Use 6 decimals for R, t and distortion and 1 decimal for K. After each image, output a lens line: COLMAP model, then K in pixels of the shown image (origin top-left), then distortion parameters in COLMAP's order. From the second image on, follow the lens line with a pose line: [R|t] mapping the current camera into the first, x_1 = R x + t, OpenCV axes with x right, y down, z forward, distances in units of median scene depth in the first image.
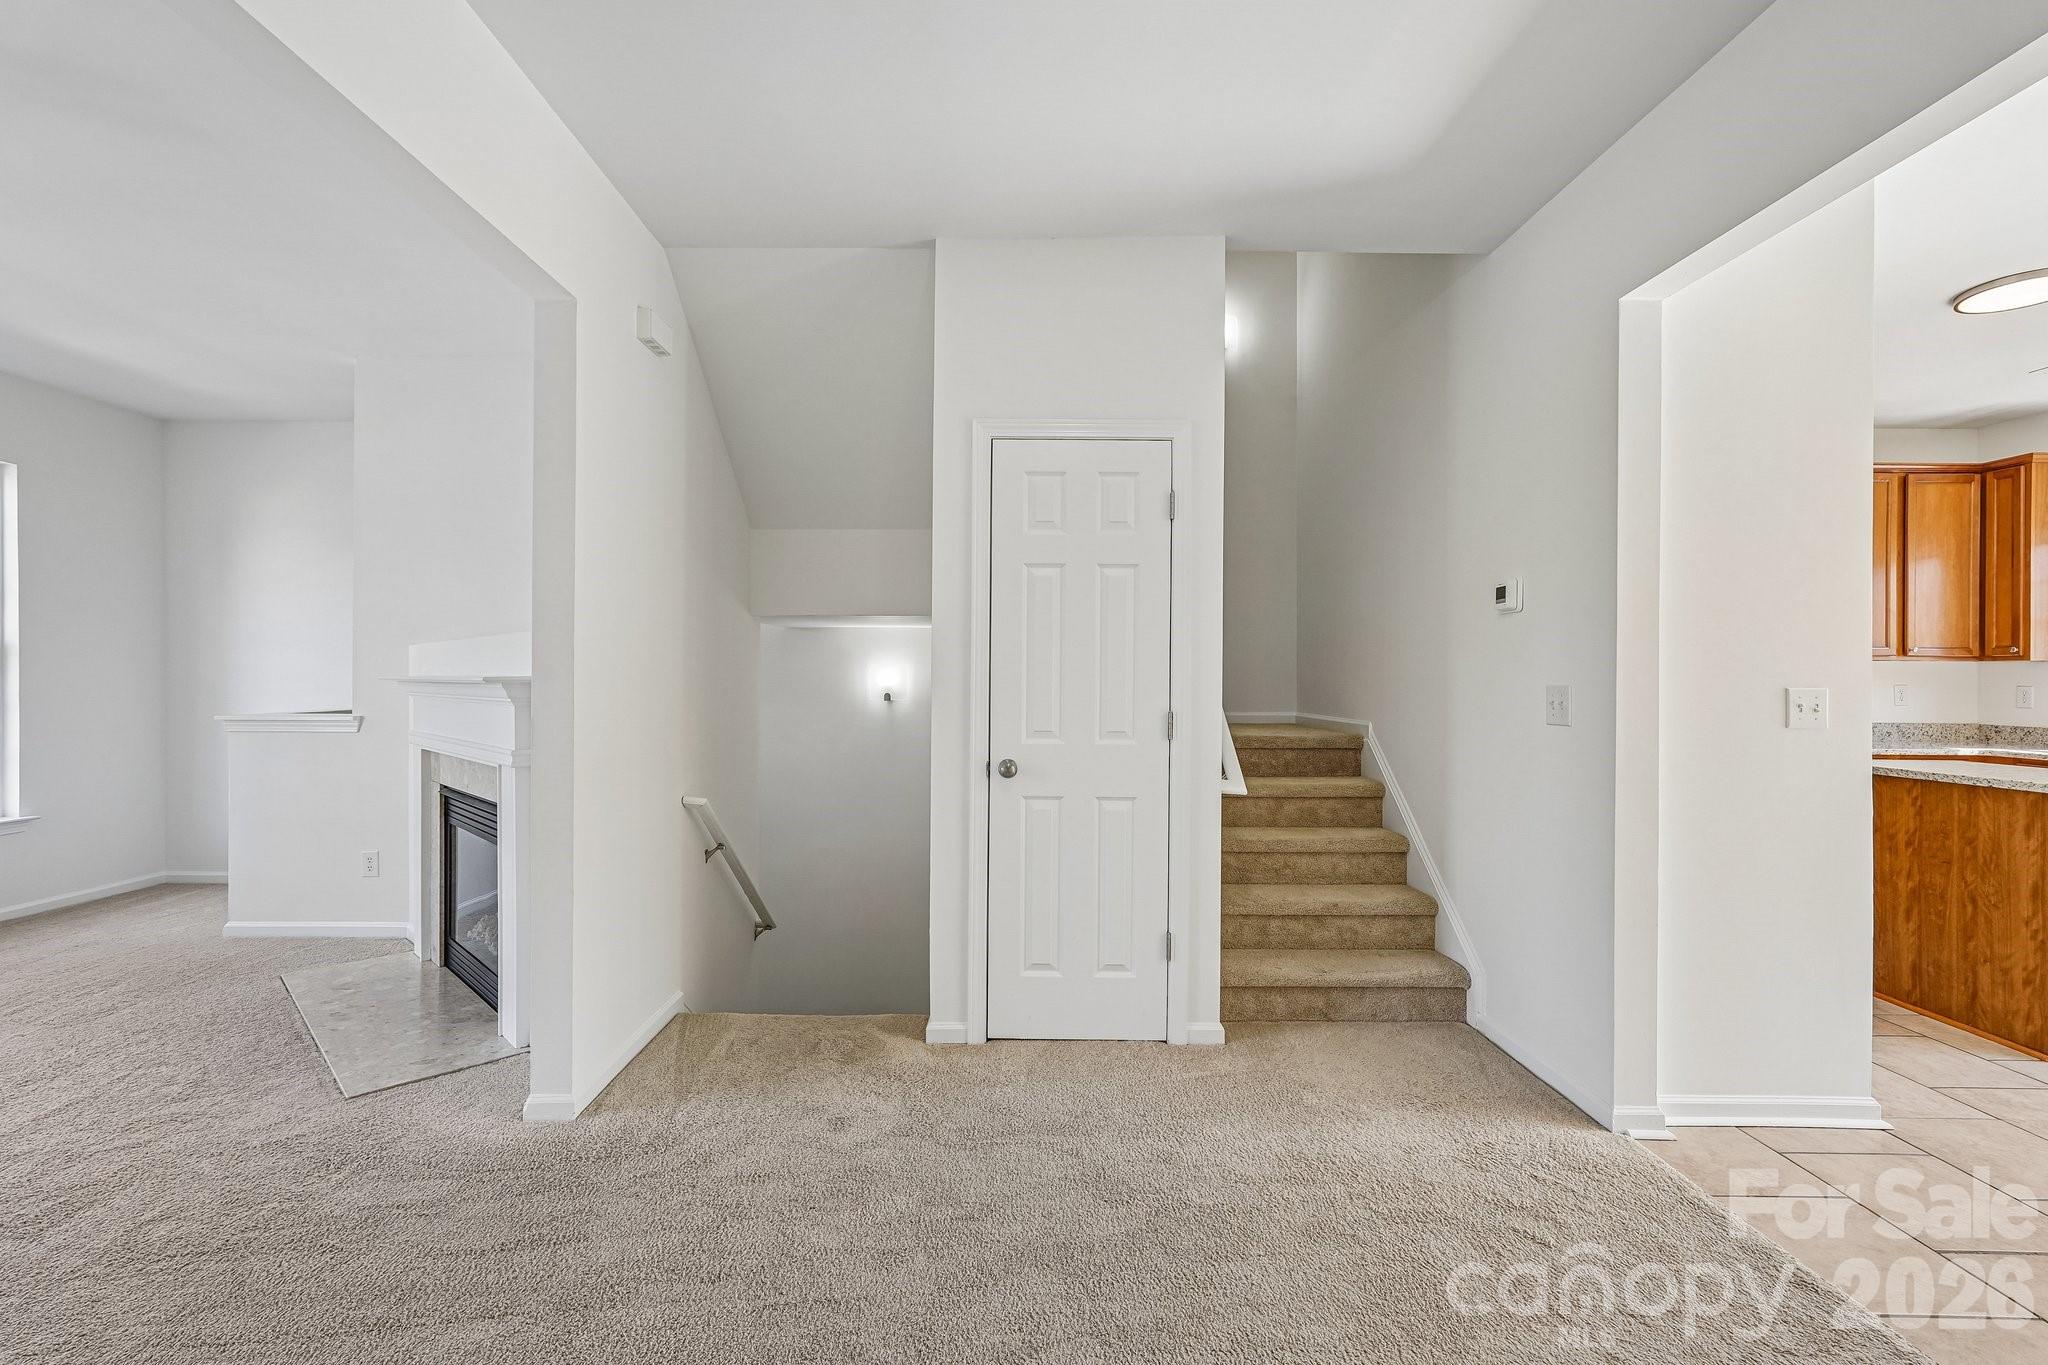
lens RADIAL K [[900.2, 0, 1026.1], [0, 900.2, 675.2], [0, 0, 1]] dist [0.002608, 0.000755]
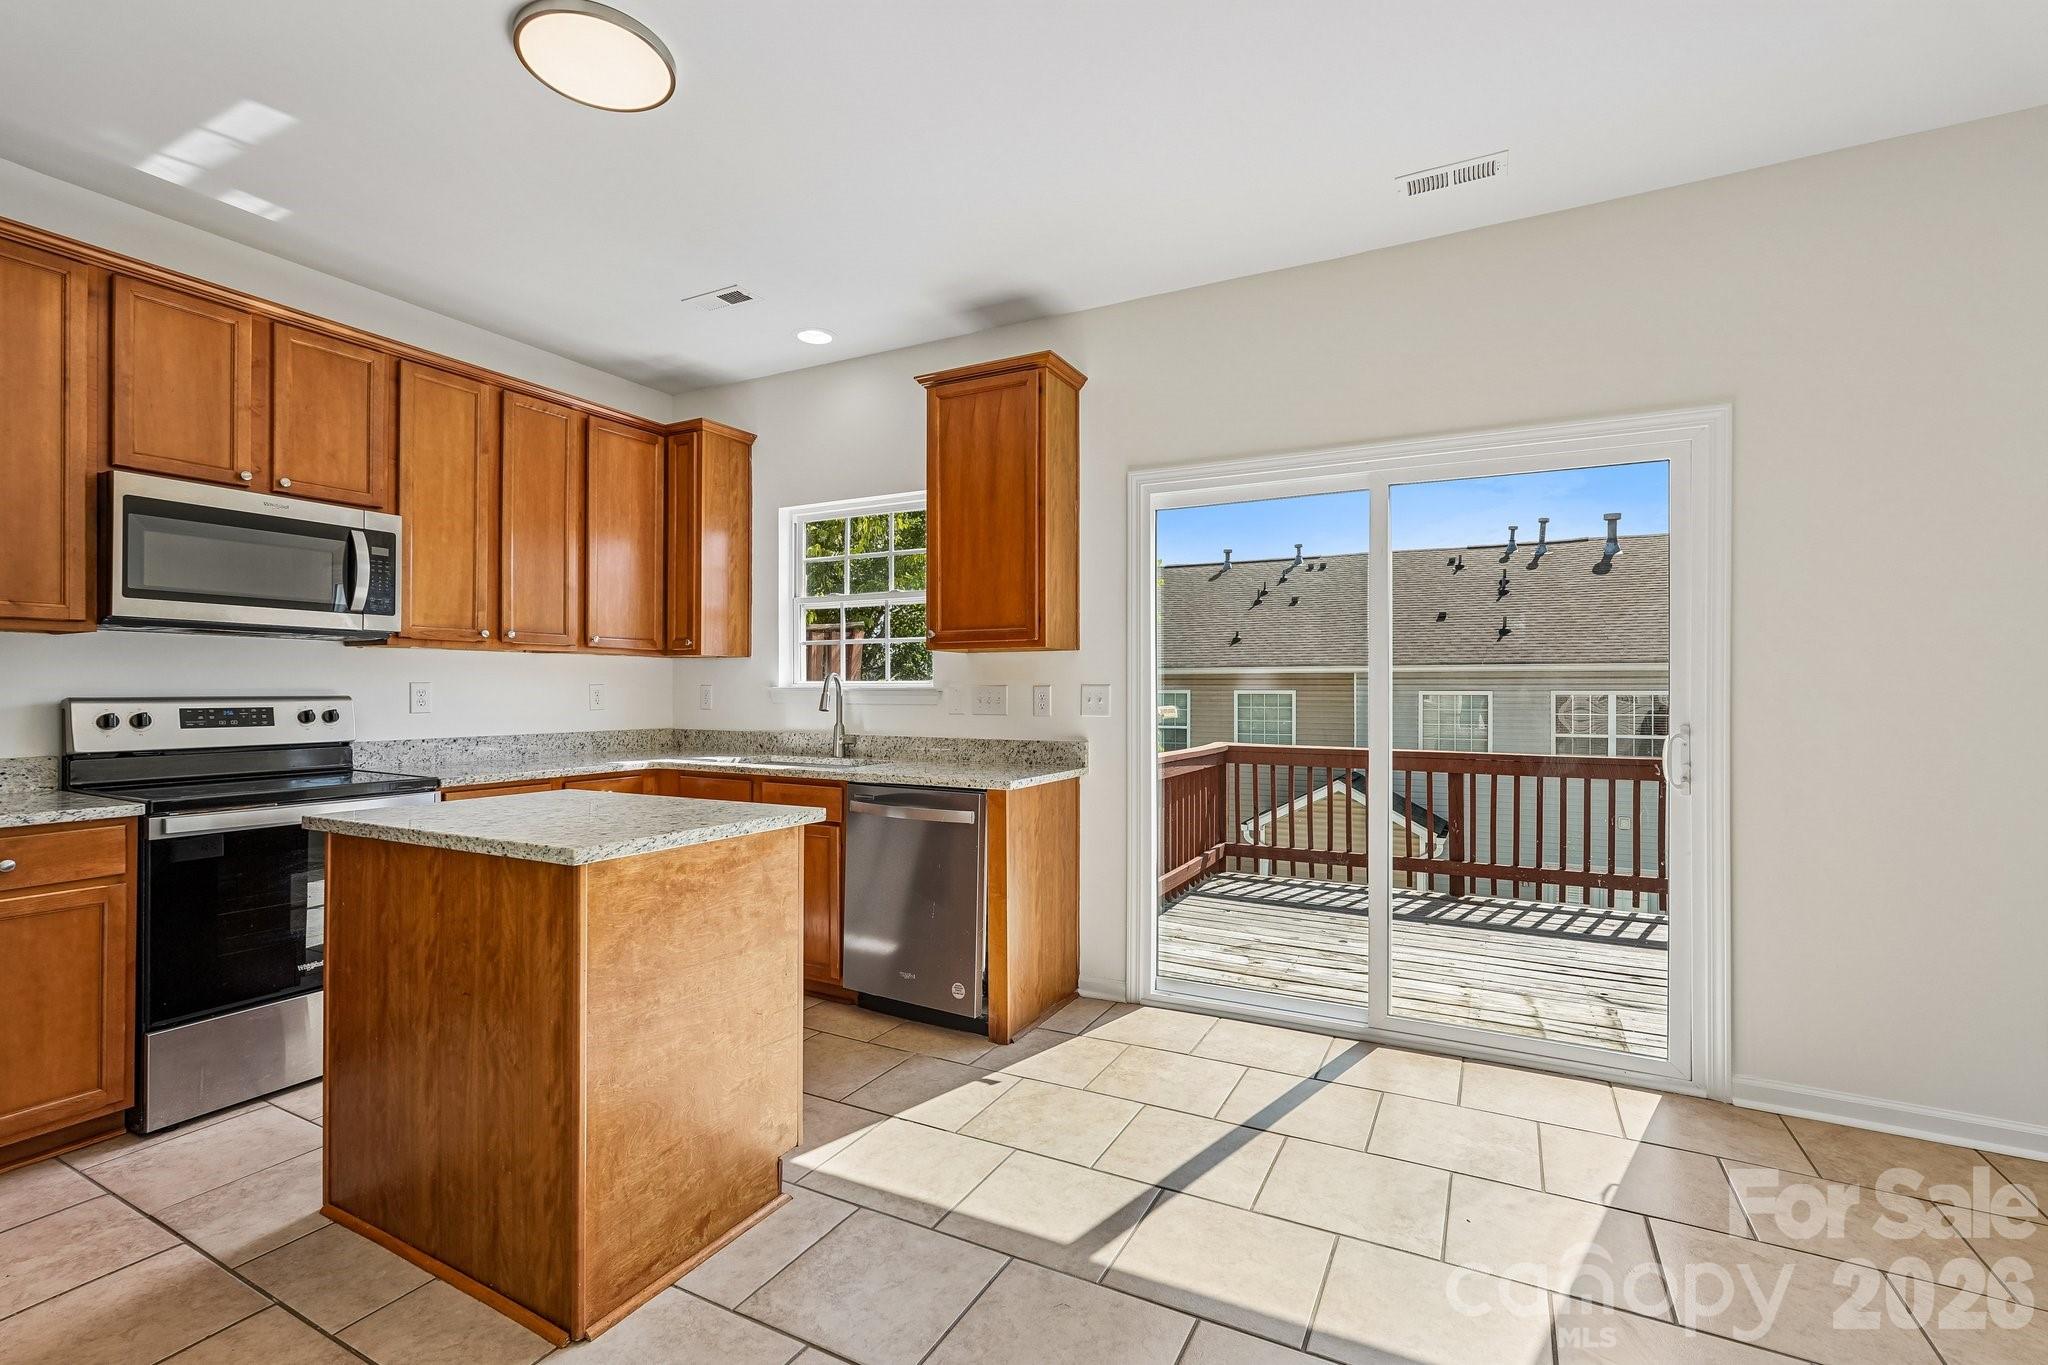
lens RADIAL K [[900.2, 0, 1026.1], [0, 900.2, 675.2], [0, 0, 1]] dist [0.002608, 0.000755]
pose [[0.474321, 0.008758, 0.880308, 0.466433], [0.001471, 0.999941, -0.010741, 0.012330], [-0.880350, 0.006389, 0.474281, 0.293073]]
